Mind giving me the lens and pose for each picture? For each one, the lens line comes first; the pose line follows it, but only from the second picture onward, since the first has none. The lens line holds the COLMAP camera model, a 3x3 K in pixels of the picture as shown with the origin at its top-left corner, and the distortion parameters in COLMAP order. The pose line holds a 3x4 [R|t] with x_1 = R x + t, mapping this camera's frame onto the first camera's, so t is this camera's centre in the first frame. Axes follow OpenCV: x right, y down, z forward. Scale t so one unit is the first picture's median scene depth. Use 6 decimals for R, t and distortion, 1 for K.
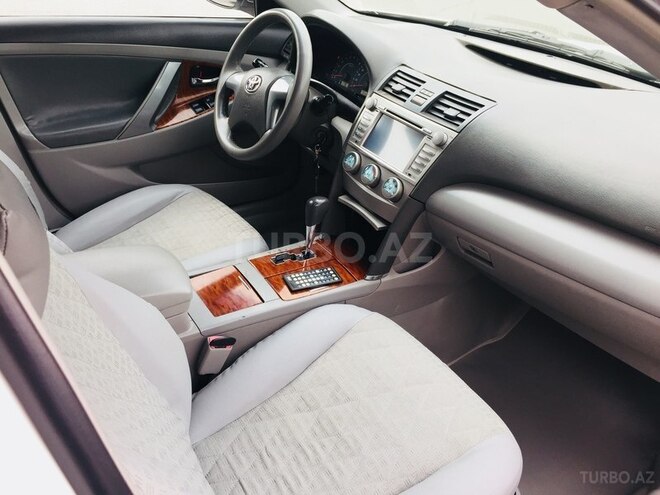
lens RADIAL K [[562.7, 0, 330.0], [0, 562.7, 247.5], [0, 0, 1]] dist [0.005122, -0.009419]
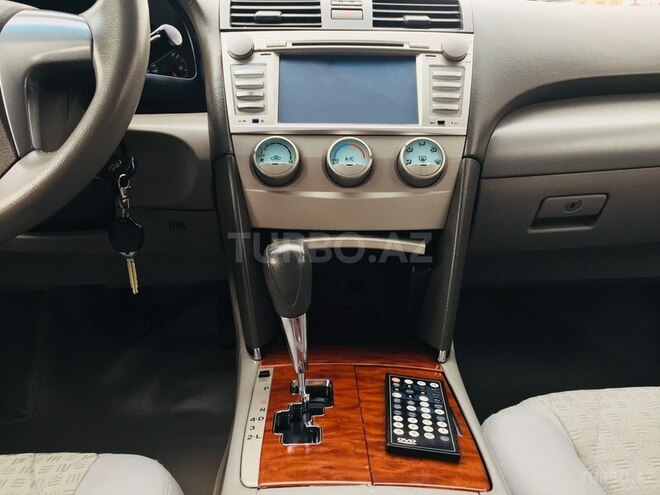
lens RADIAL K [[562.7, 0, 330.0], [0, 562.7, 247.5], [0, 0, 1]] dist [0.005122, -0.009419]
pose [[0.524234, -0.286365, 0.801981, -0.356388], [0.471976, 0.881589, 0.006272, -0.080726], [-0.708813, 0.375228, 0.597317, 0.812858]]
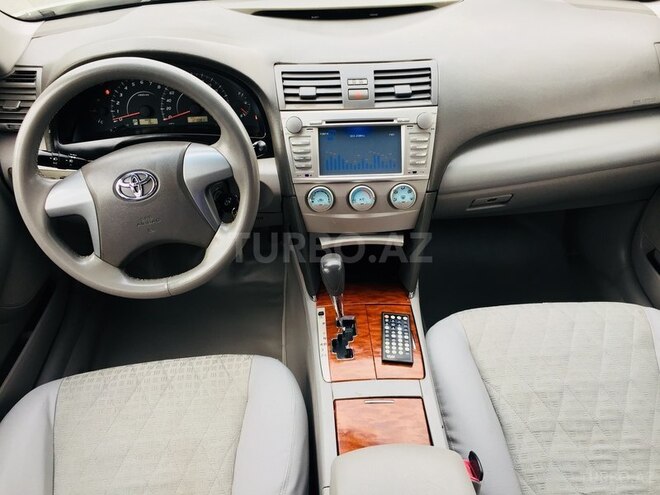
lens RADIAL K [[562.7, 0, 330.0], [0, 562.7, 247.5], [0, 0, 1]] dist [0.005122, -0.009419]
pose [[0.497689, -0.598562, 0.627717, -0.551919], [0.495645, 0.790175, 0.360500, -0.422568], [-0.711788, 0.131708, 0.689935, 0.503813]]
